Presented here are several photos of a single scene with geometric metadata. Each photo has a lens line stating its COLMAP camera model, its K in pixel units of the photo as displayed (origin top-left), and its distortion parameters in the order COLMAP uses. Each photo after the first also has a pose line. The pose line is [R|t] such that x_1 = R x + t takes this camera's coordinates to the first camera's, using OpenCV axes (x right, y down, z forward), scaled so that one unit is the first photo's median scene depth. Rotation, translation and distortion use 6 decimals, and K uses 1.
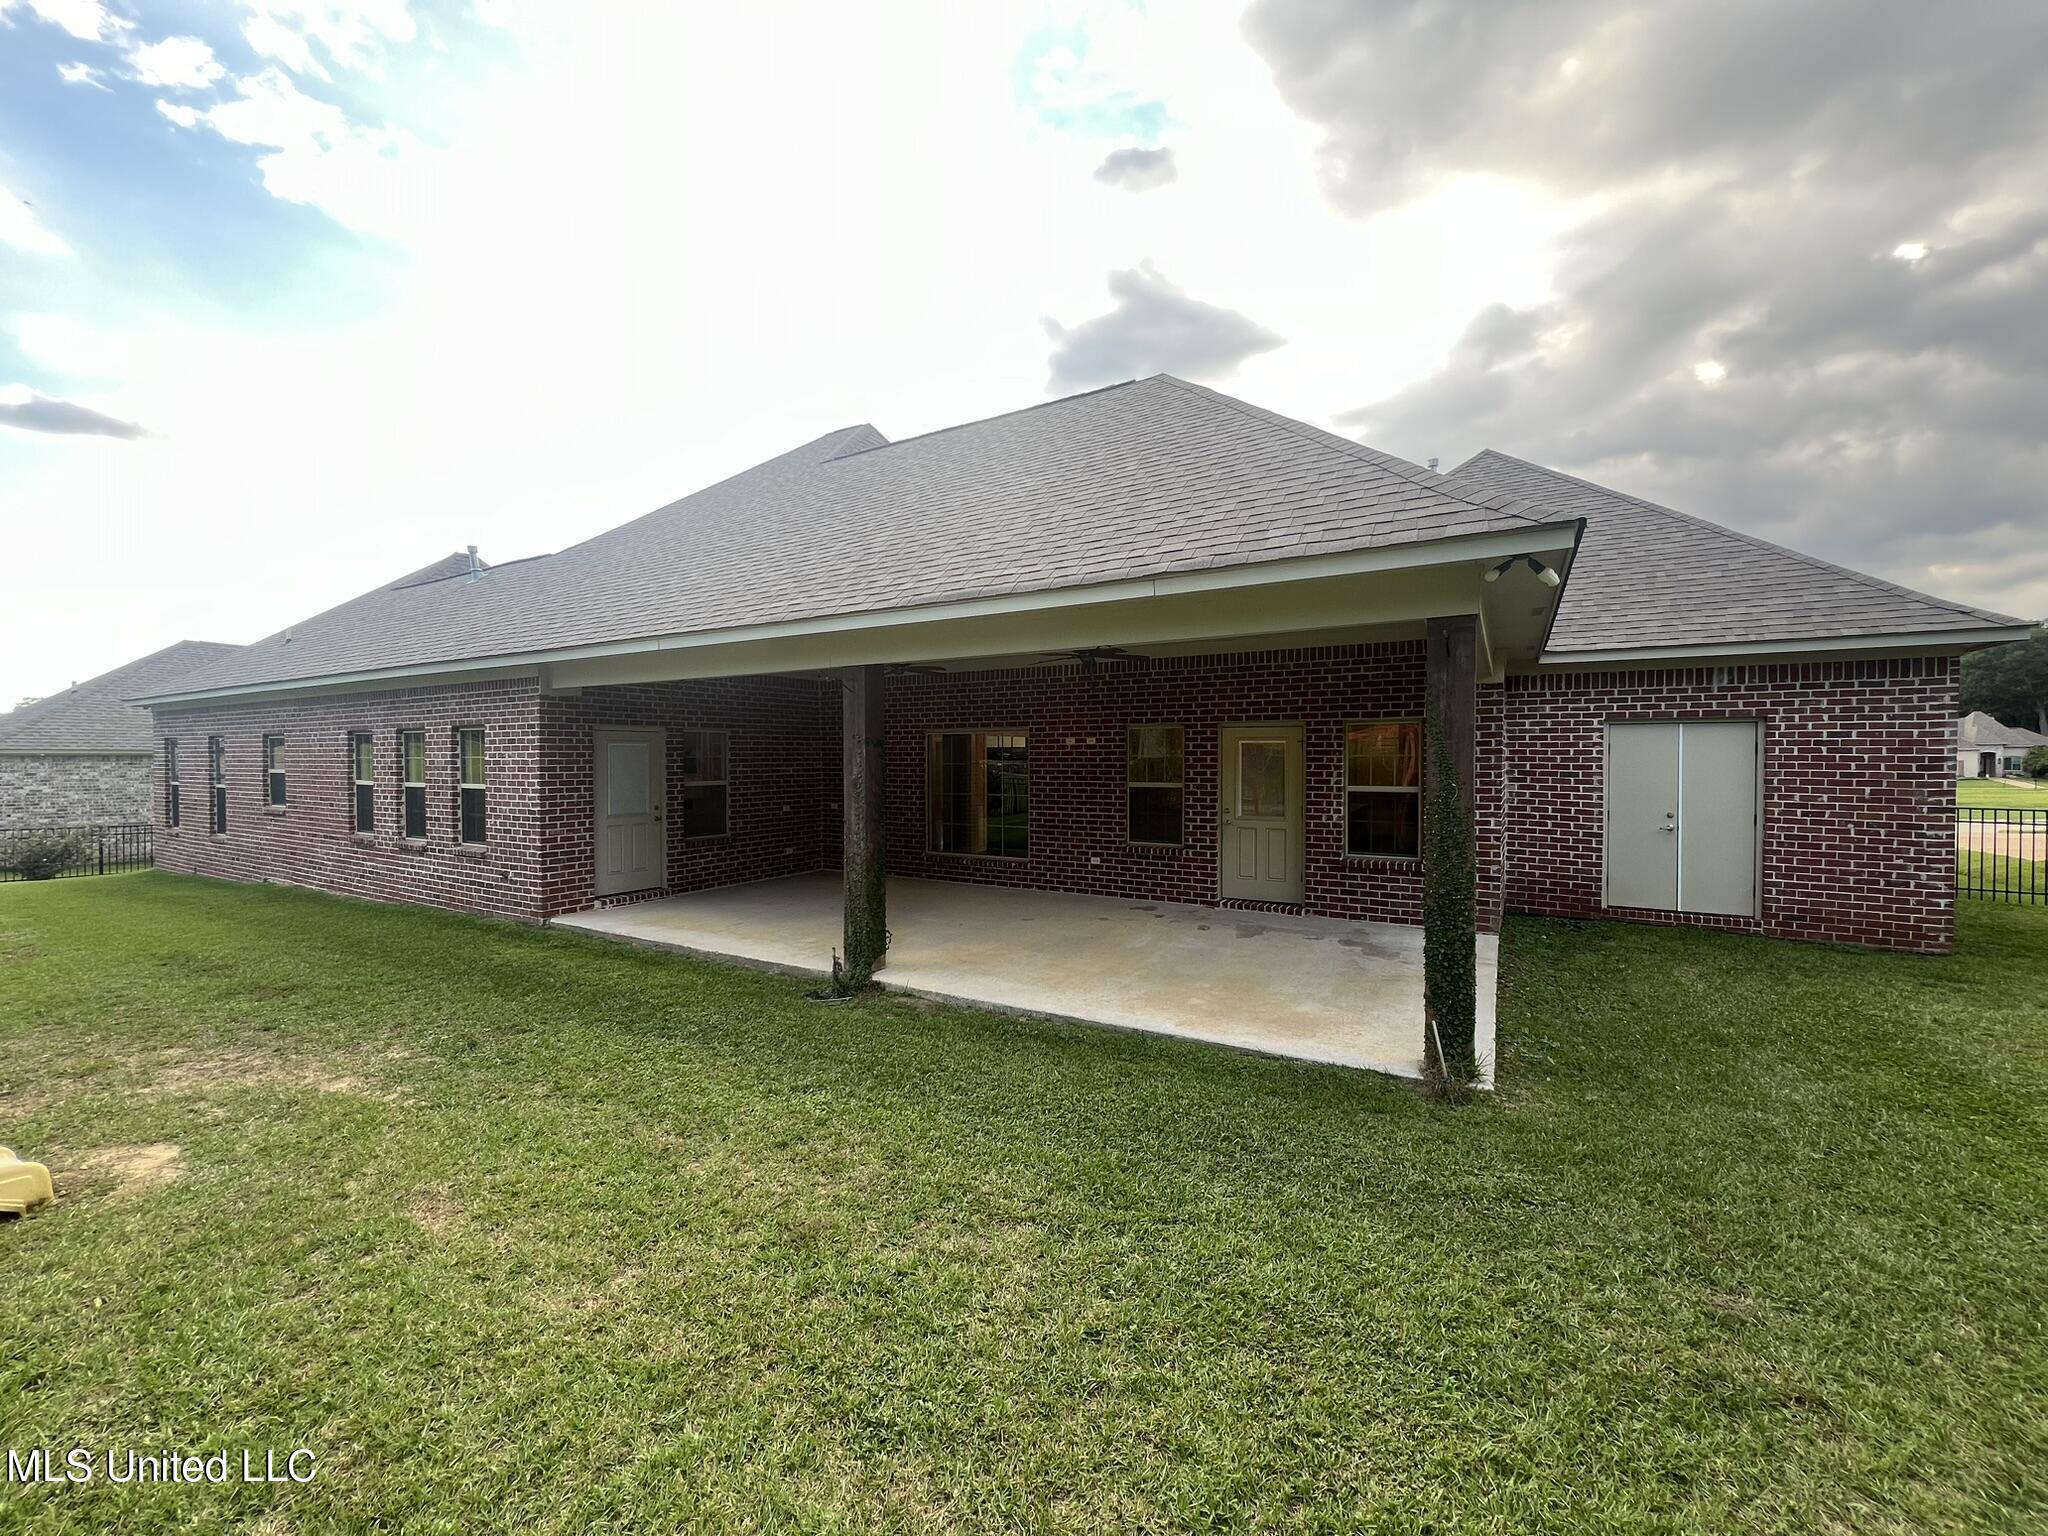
lens RADIAL K [[815.0, 0, 1016.9], [0, 815.0, 769.5], [0, 0, 1]] dist [-0.007867, 0.000265]
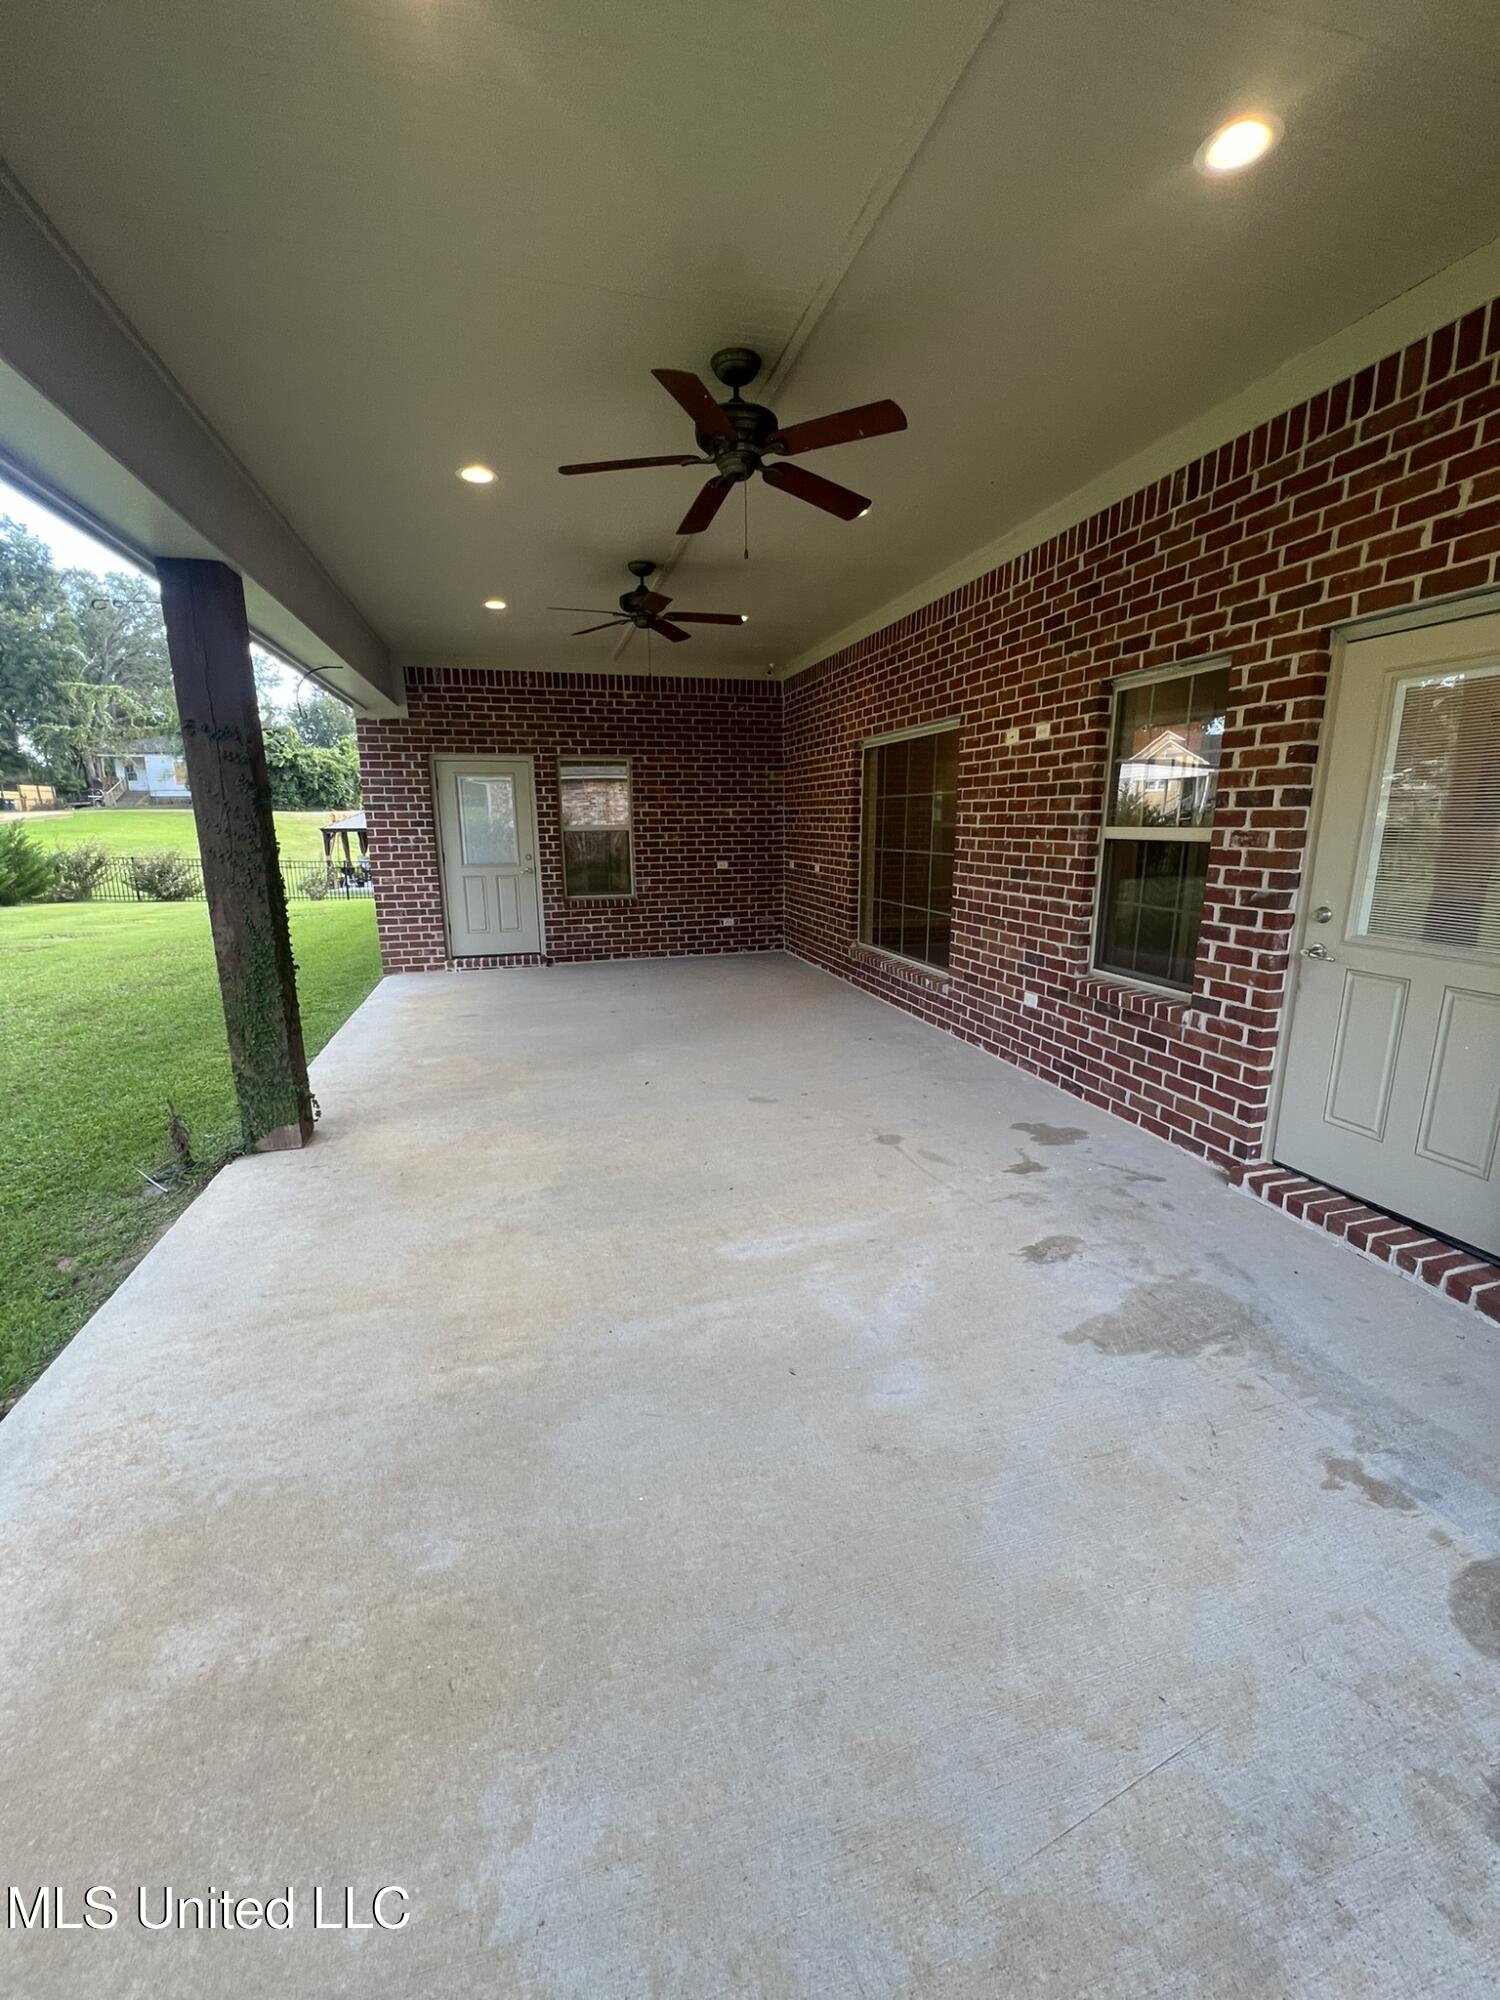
lens RADIAL K [[795.9, 0, 756.1], [0, 795.9, 995.1], [0, 0, 1]] dist [-0.007867, 0.000265]
pose [[0.729830, 0.145520, -0.667962, 0.307818], [-0.006257, 0.978463, 0.206328, 0.017679], [0.683600, -0.146405, 0.715022, 0.611524]]
